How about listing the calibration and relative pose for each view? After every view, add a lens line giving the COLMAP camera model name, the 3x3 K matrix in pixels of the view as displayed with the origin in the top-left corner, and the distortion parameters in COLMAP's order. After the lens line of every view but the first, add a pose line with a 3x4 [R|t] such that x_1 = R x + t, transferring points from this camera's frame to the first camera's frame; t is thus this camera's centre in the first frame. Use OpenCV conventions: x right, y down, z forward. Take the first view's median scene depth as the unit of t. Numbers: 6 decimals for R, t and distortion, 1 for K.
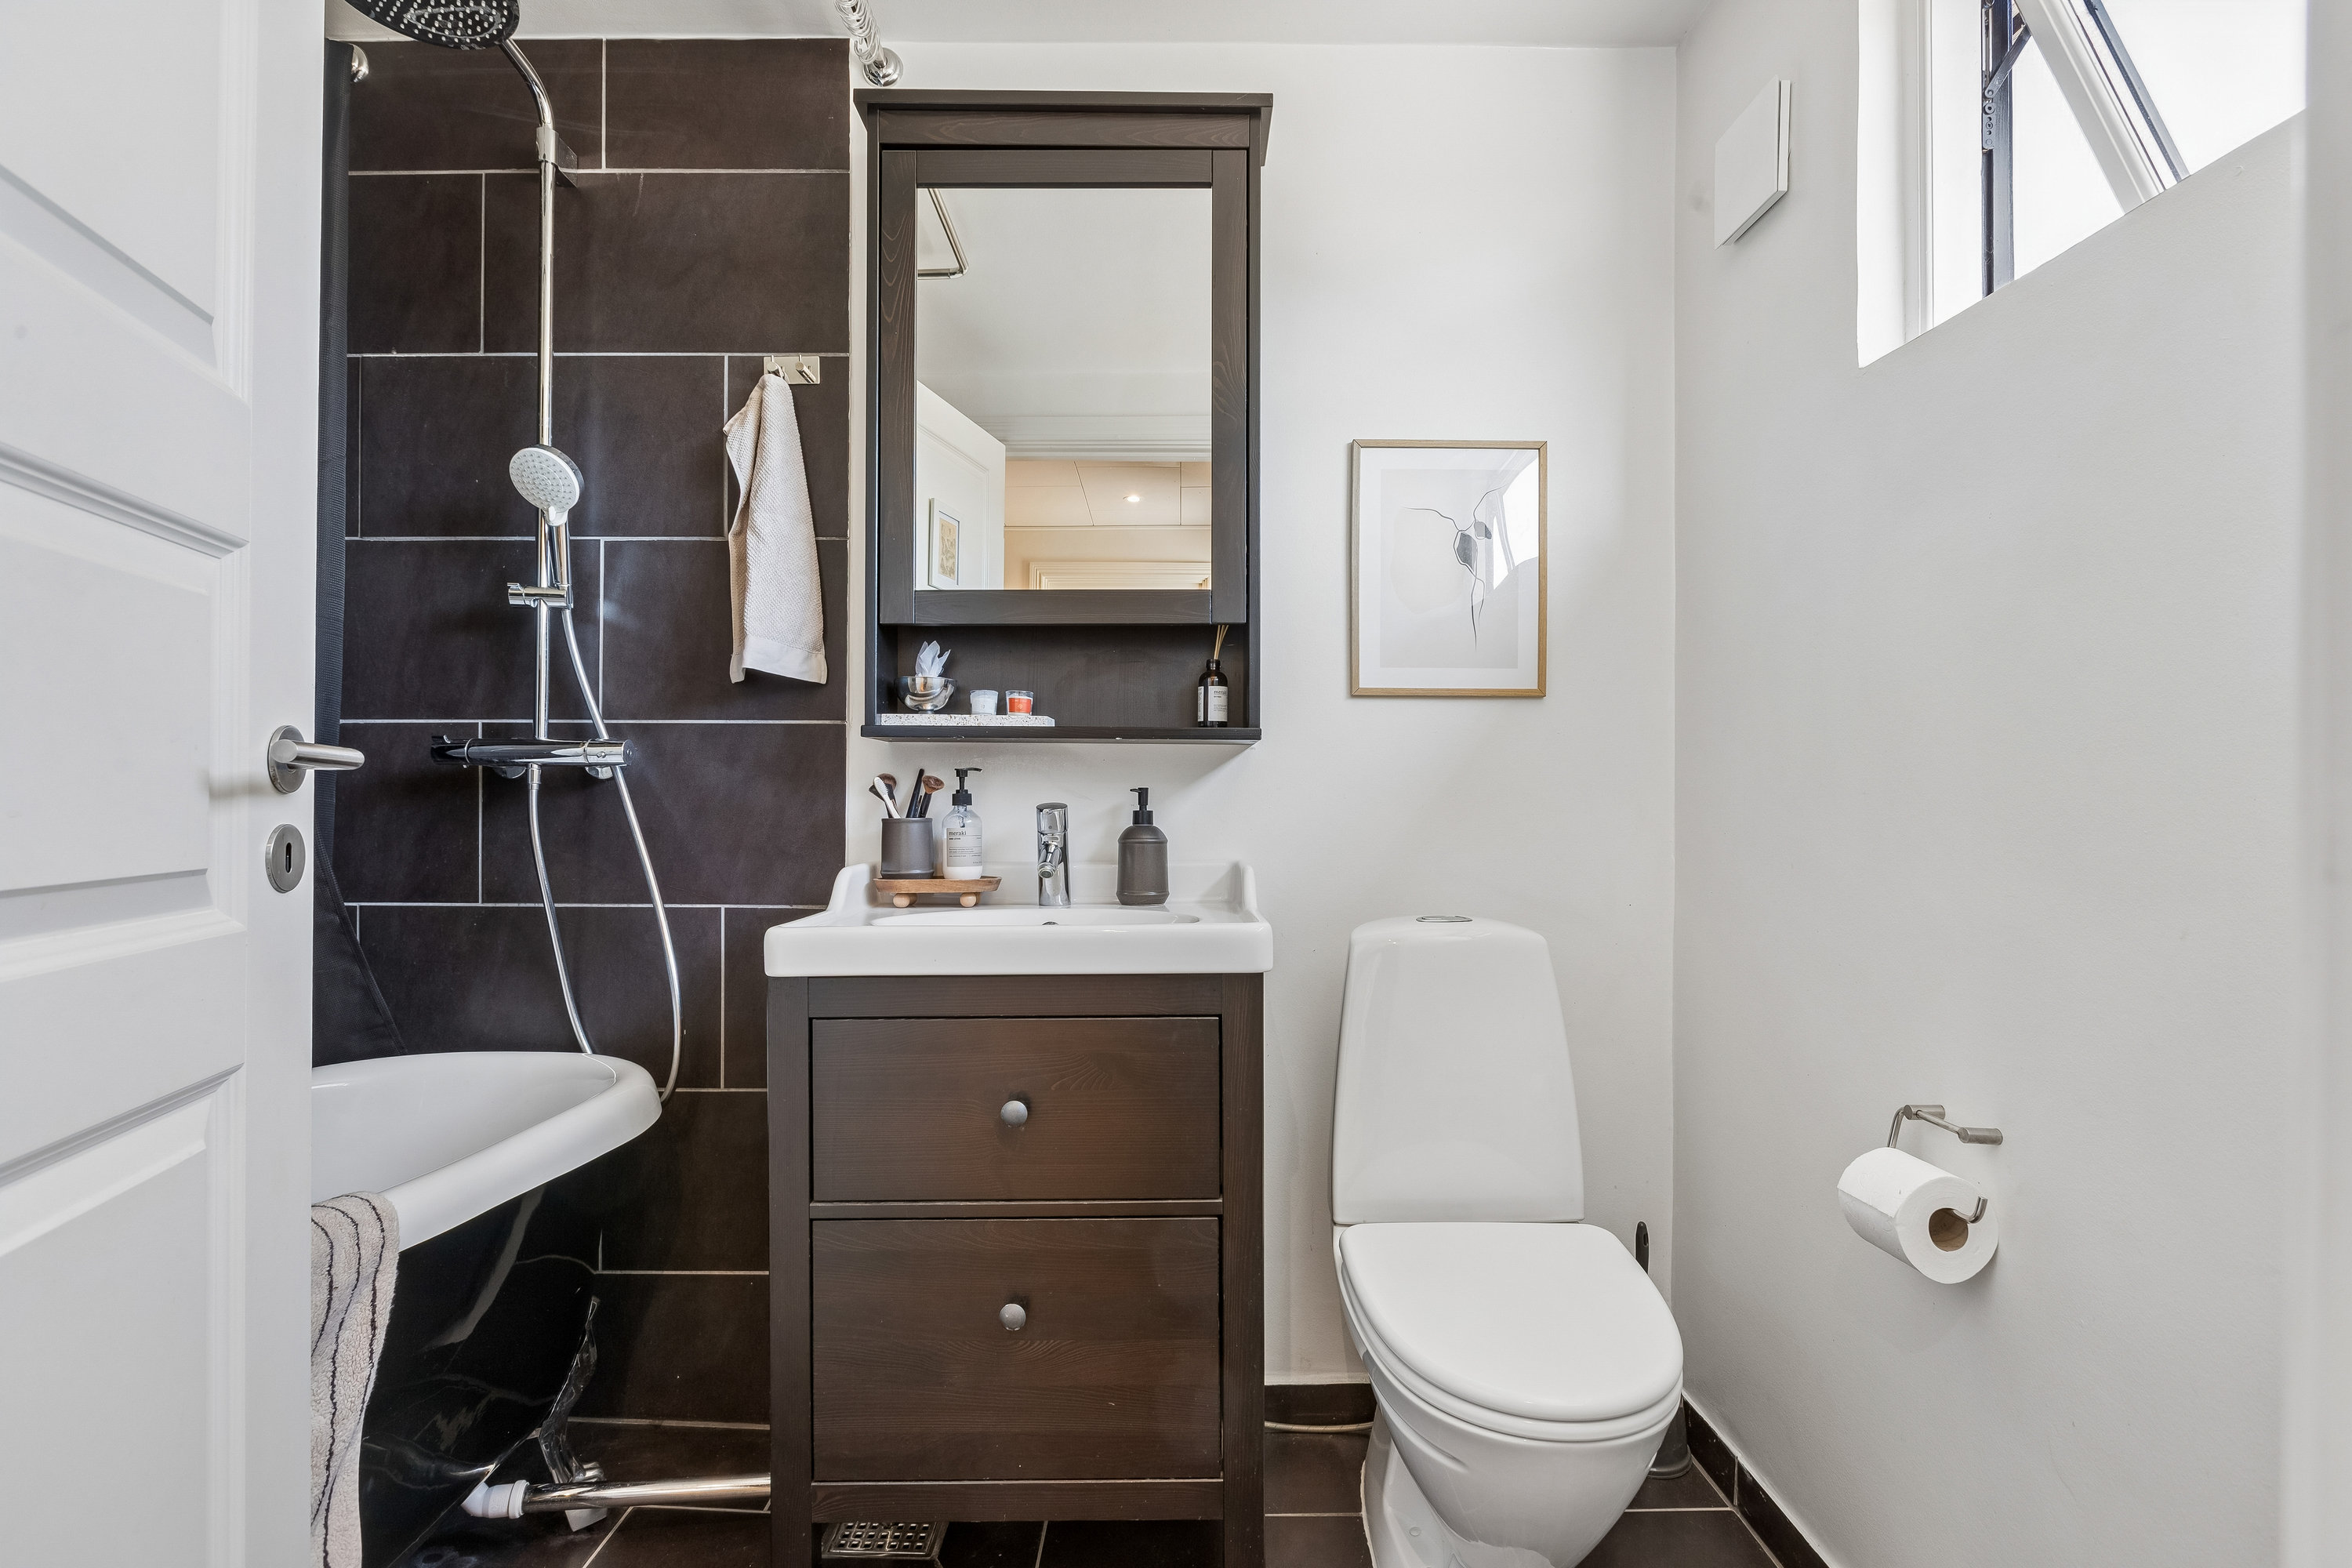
lens RADIAL K [[1138.5, 0, 1184.0], [0, 1138.5, 768.2], [0, 0, 1]] dist [0.001894, 0.000082]
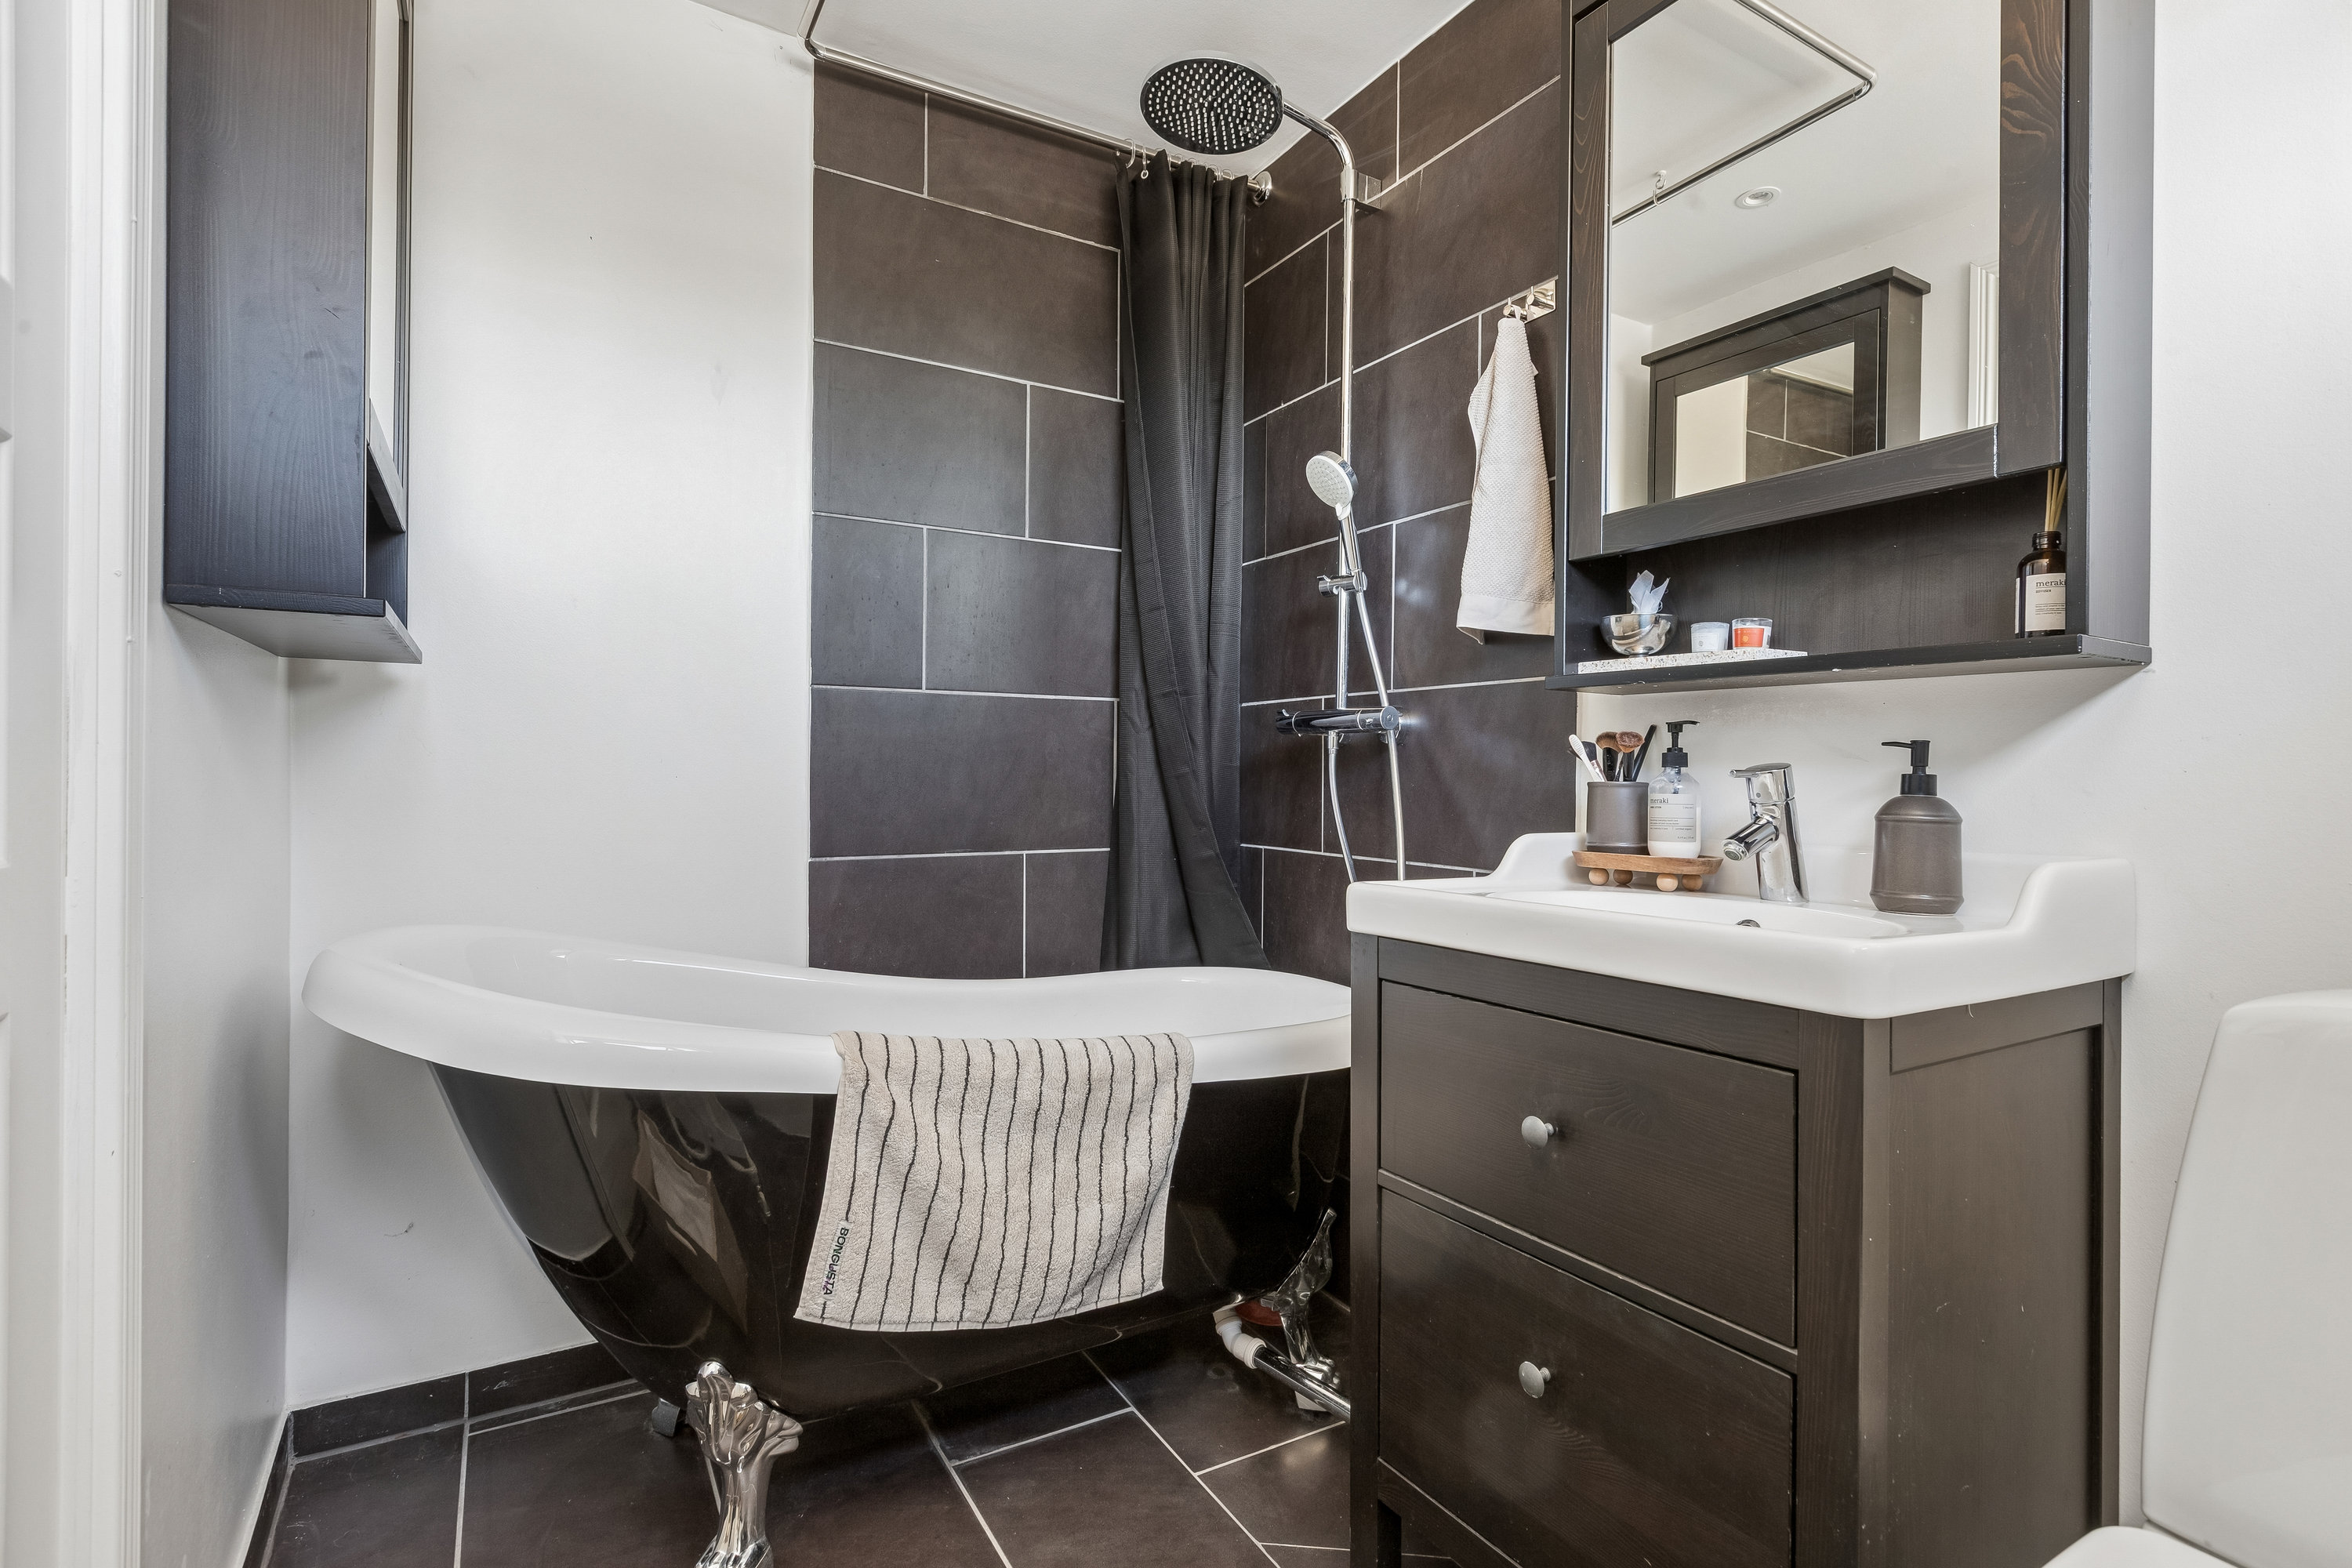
lens RADIAL K [[1138.5, 0, 1184.0], [0, 1138.5, 768.2], [0, 0, 1]] dist [0.001894, 0.000082]
pose [[0.508231, -0.003490, -0.861213, 0.327456], [0.006651, 0.999978, -0.000127, 0.031098], [0.861195, -0.005663, 0.508243, 0.281911]]
